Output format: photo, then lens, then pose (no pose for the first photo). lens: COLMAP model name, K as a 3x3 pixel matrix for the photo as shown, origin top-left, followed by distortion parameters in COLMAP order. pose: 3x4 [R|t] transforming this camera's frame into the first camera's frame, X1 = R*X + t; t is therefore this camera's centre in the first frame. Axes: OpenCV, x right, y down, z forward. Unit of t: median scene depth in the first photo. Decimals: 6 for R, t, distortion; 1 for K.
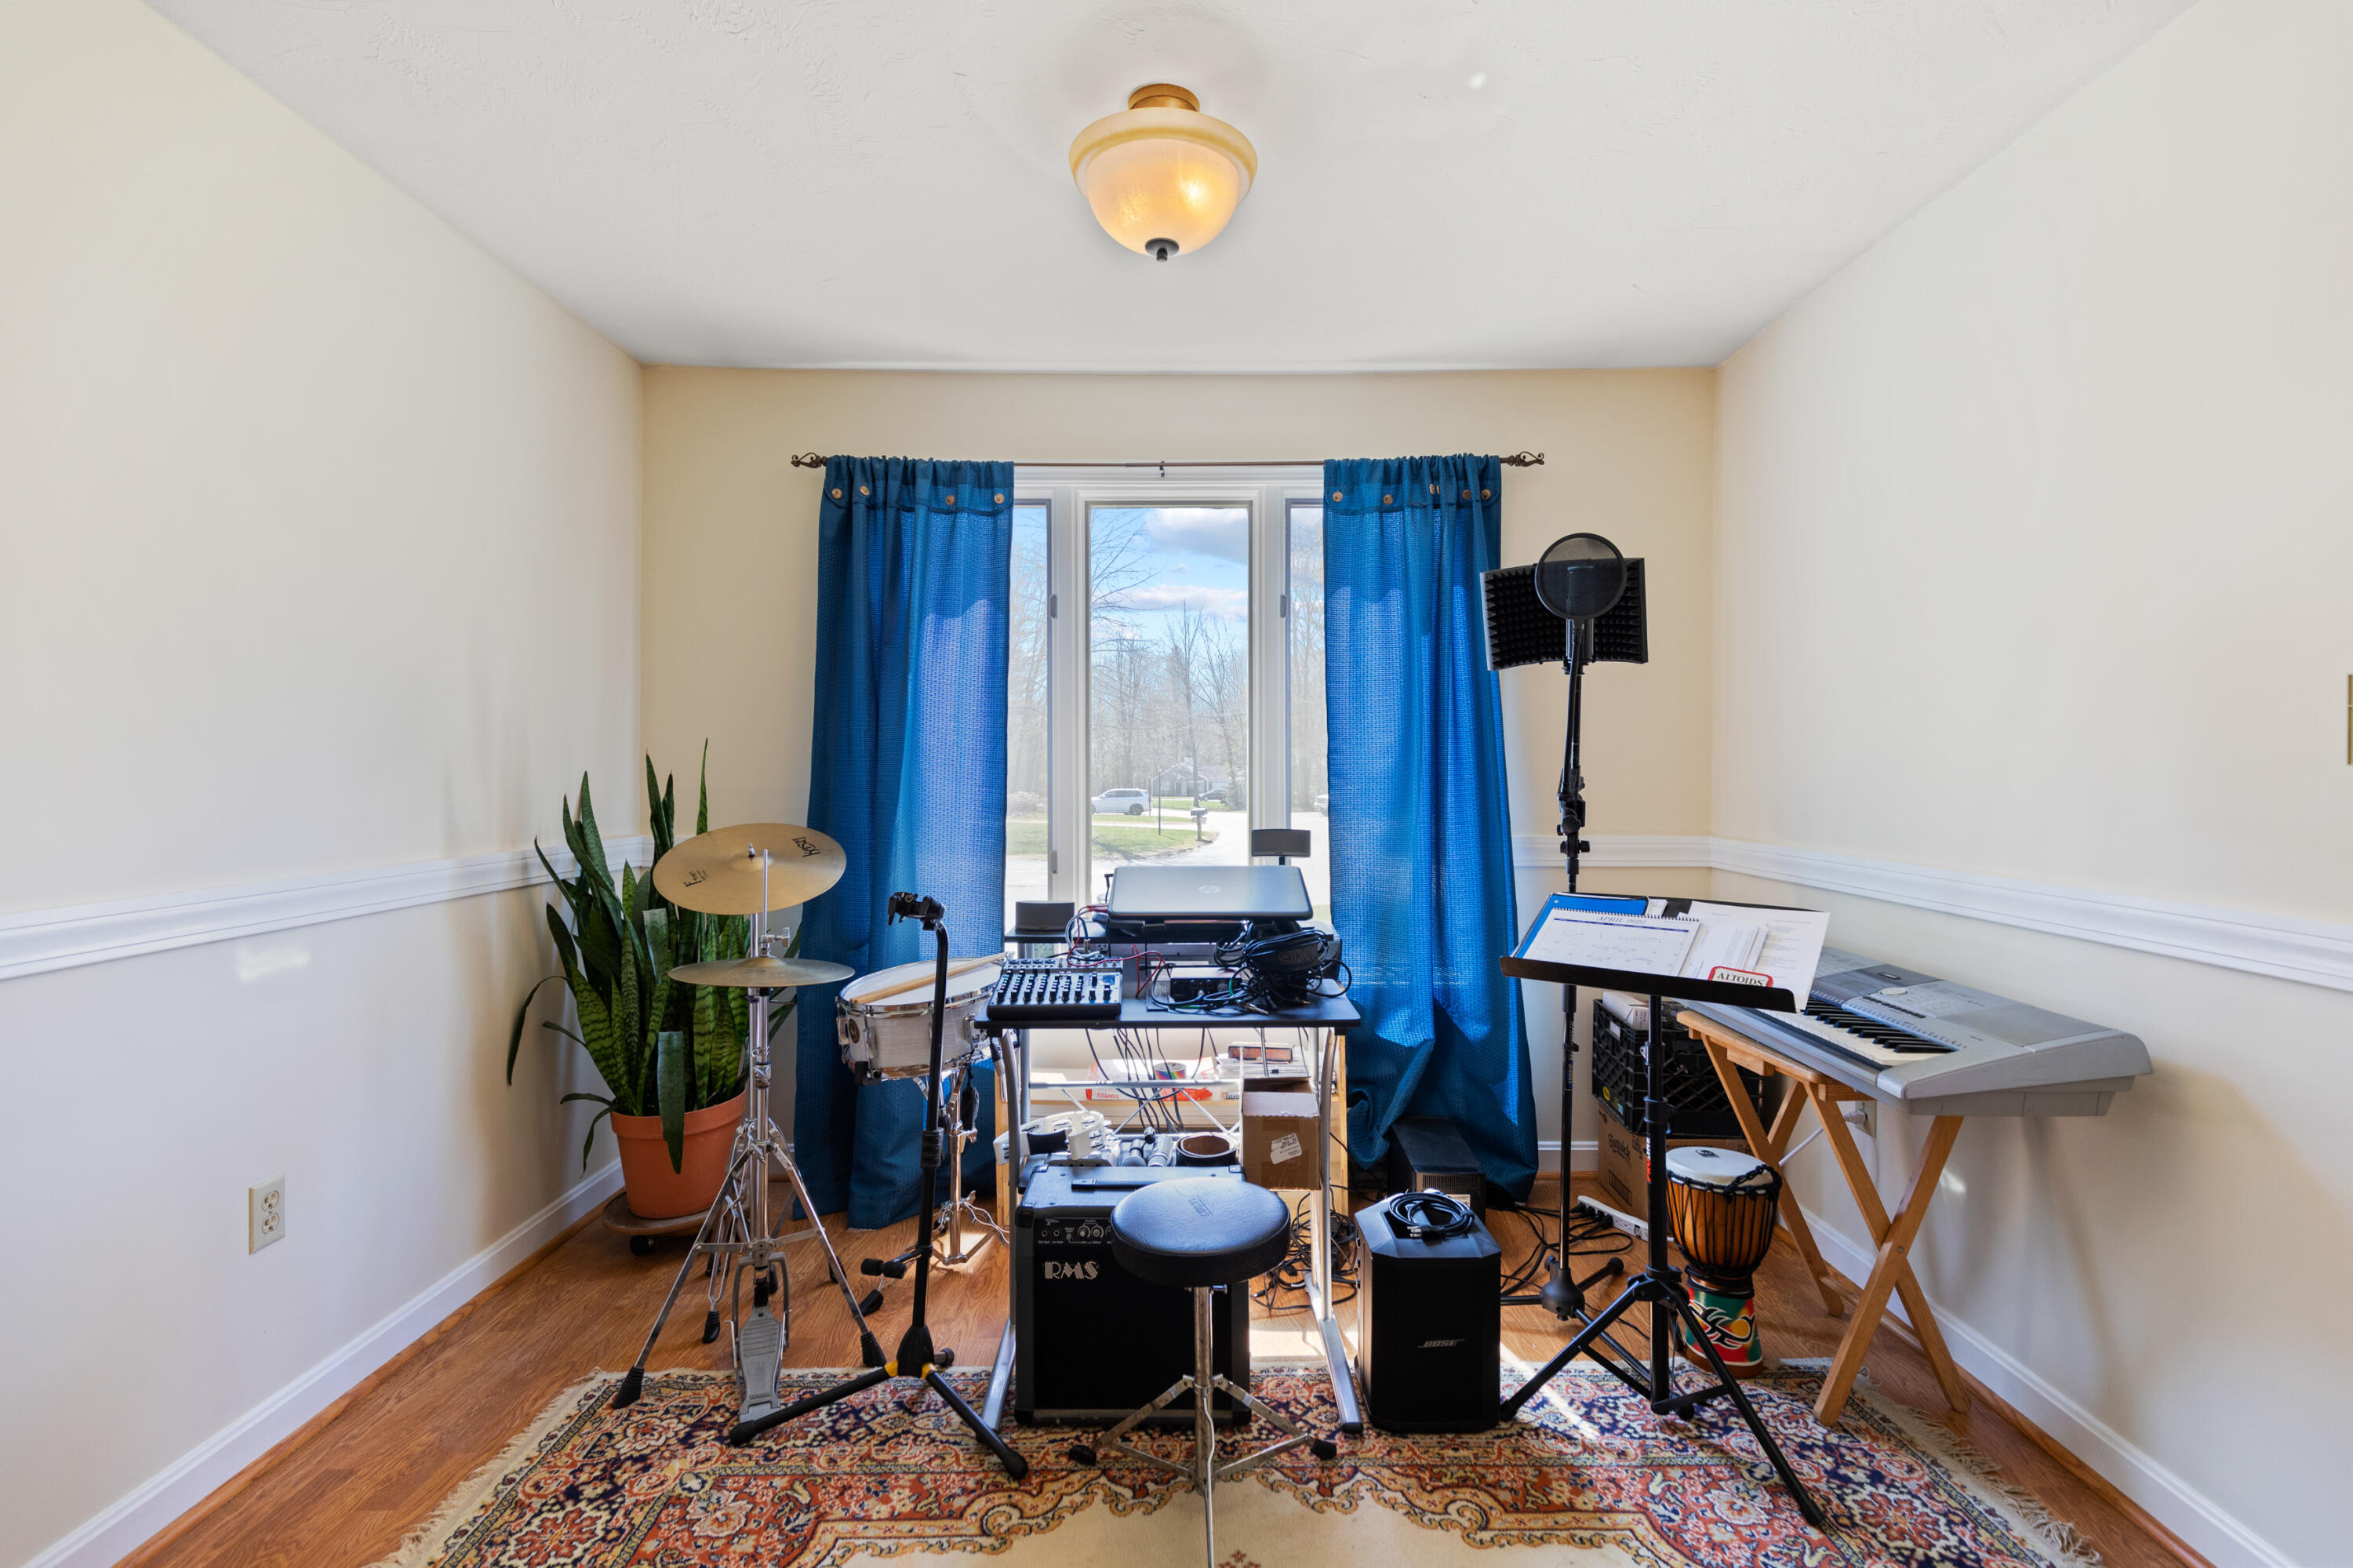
lens RADIAL K [[1056.3, 0, 1181.3], [0, 1056.3, 780.5], [0, 0, 1]] dist [0.011047, -0.000146]
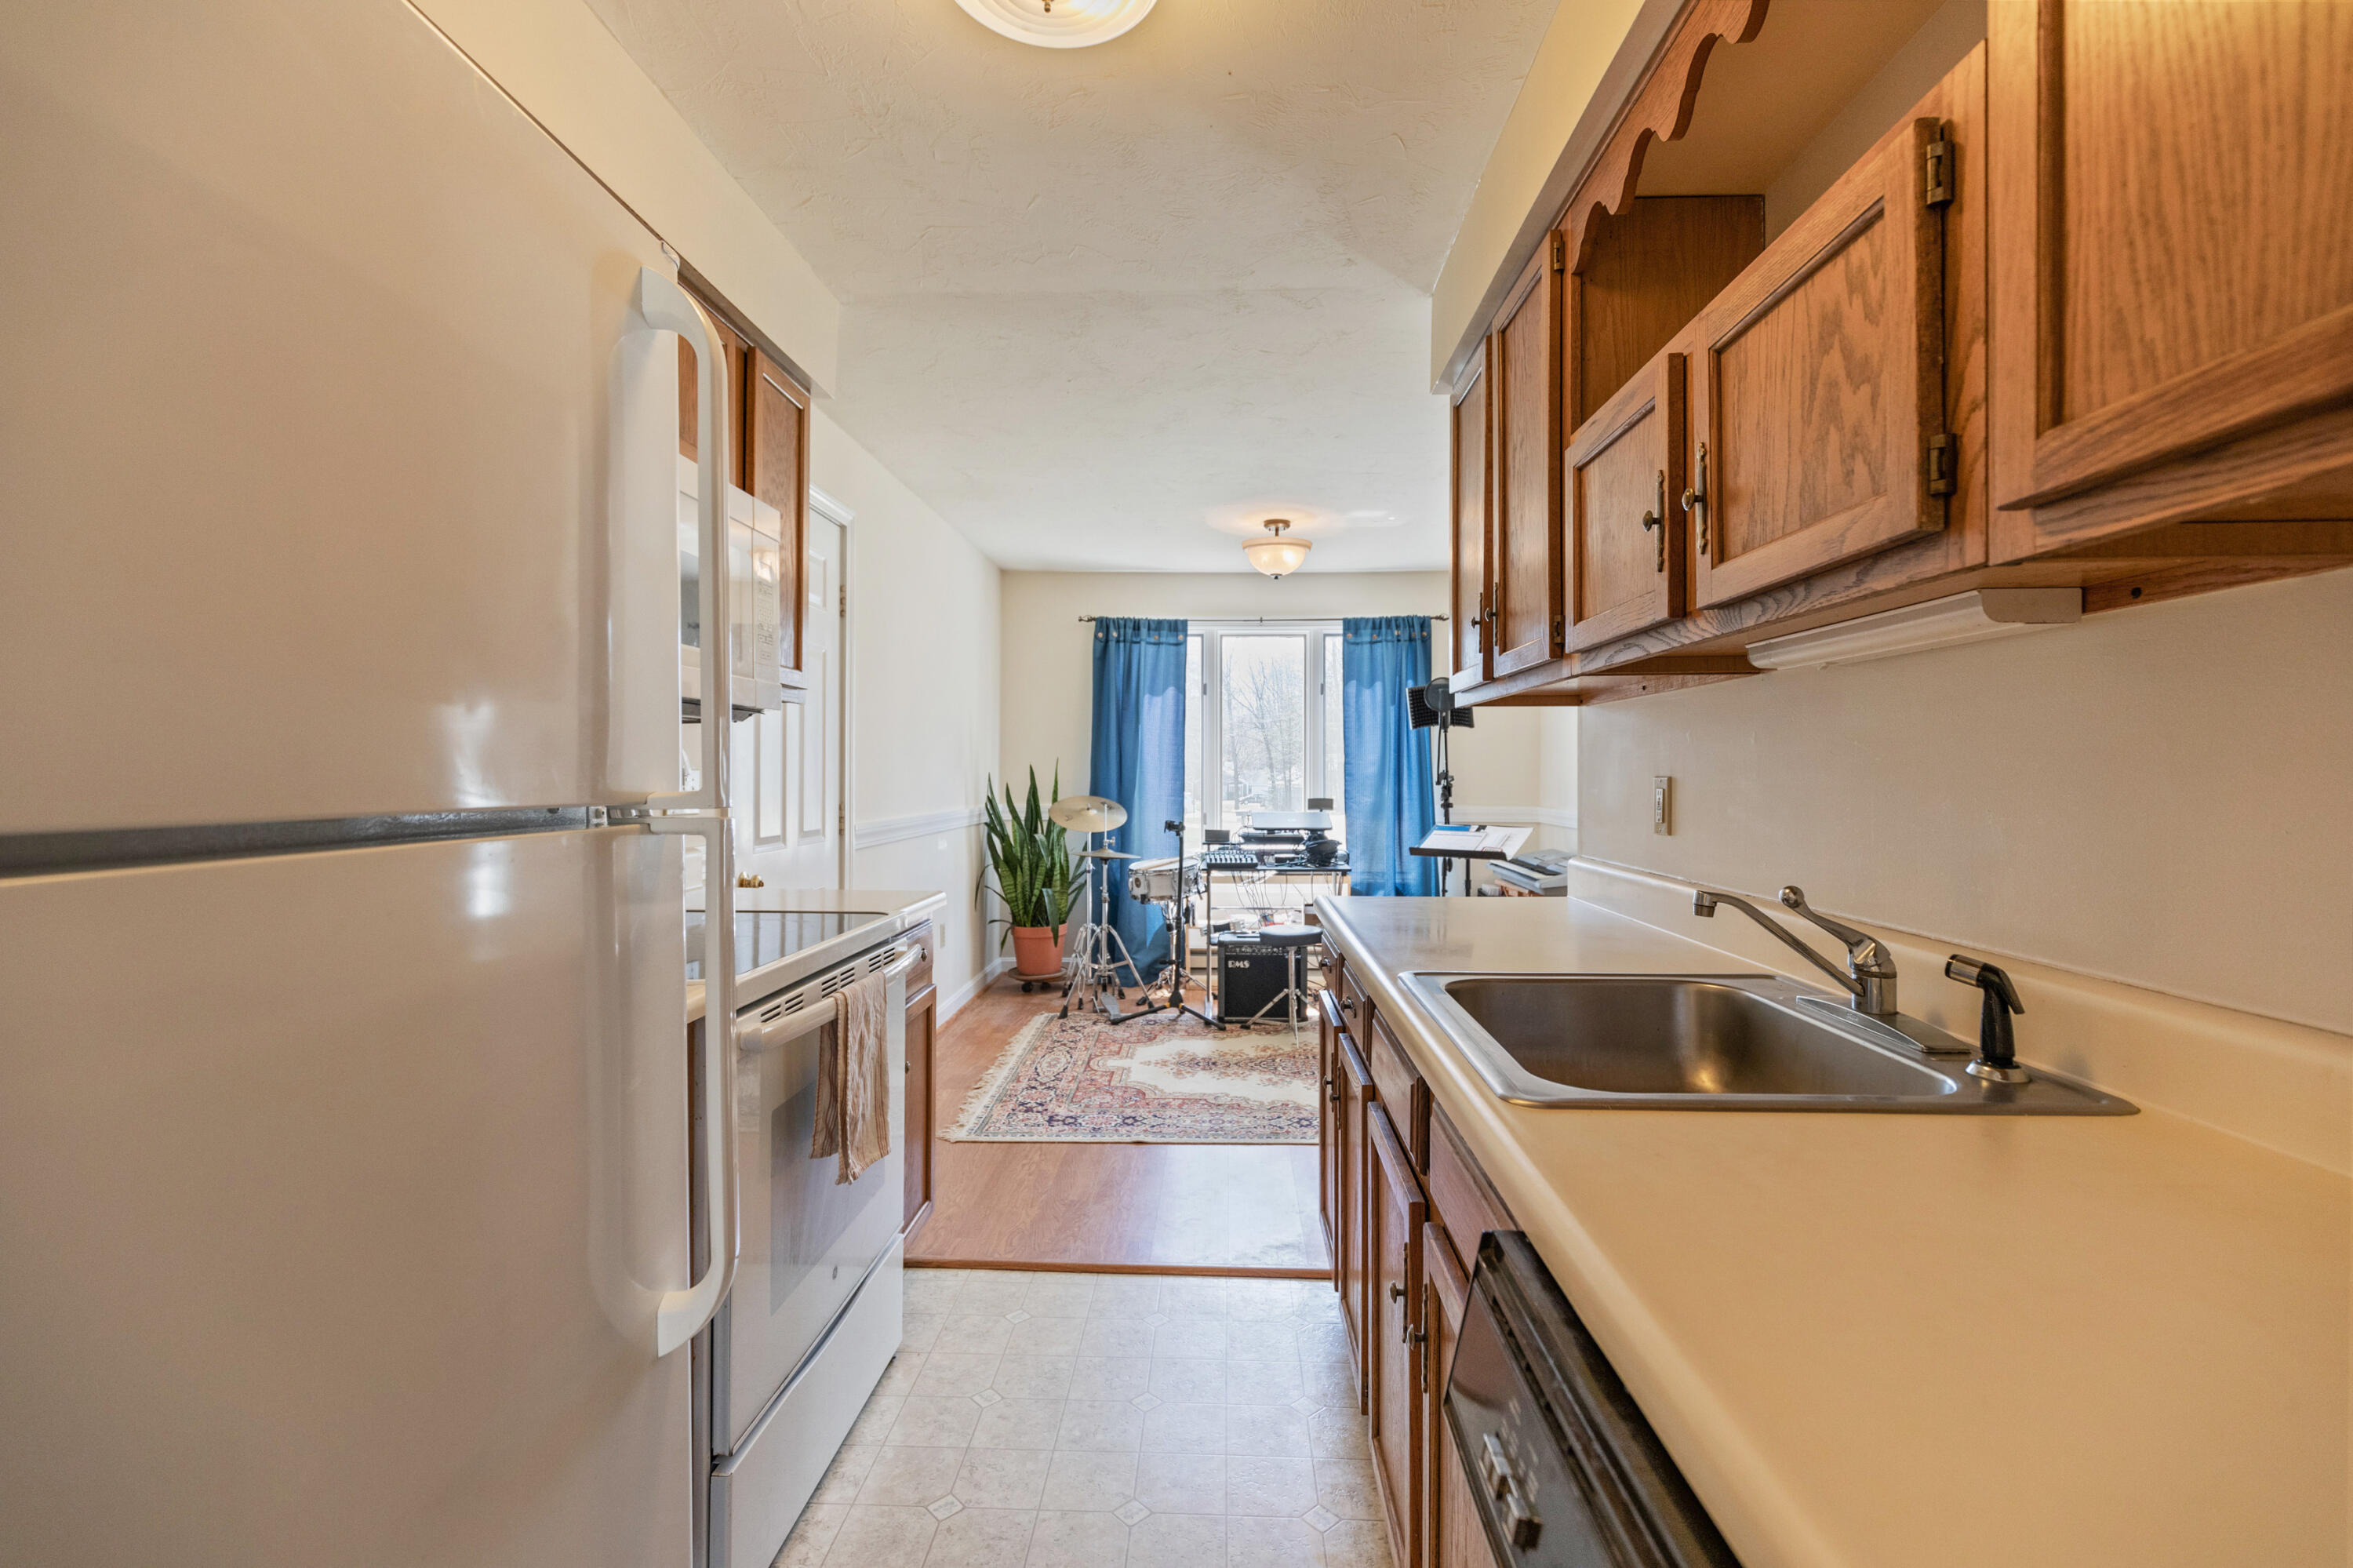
lens RADIAL K [[1056.3, 0, 1181.3], [0, 1056.3, 780.5], [0, 0, 1]] dist [0.011047, -0.000146]
pose [[0.999346, 0.003119, -0.036036, -0.097720], [-0.003274, 0.999986, -0.004226, 0.015147], [0.036022, 0.004341, 0.999342, -1.017882]]
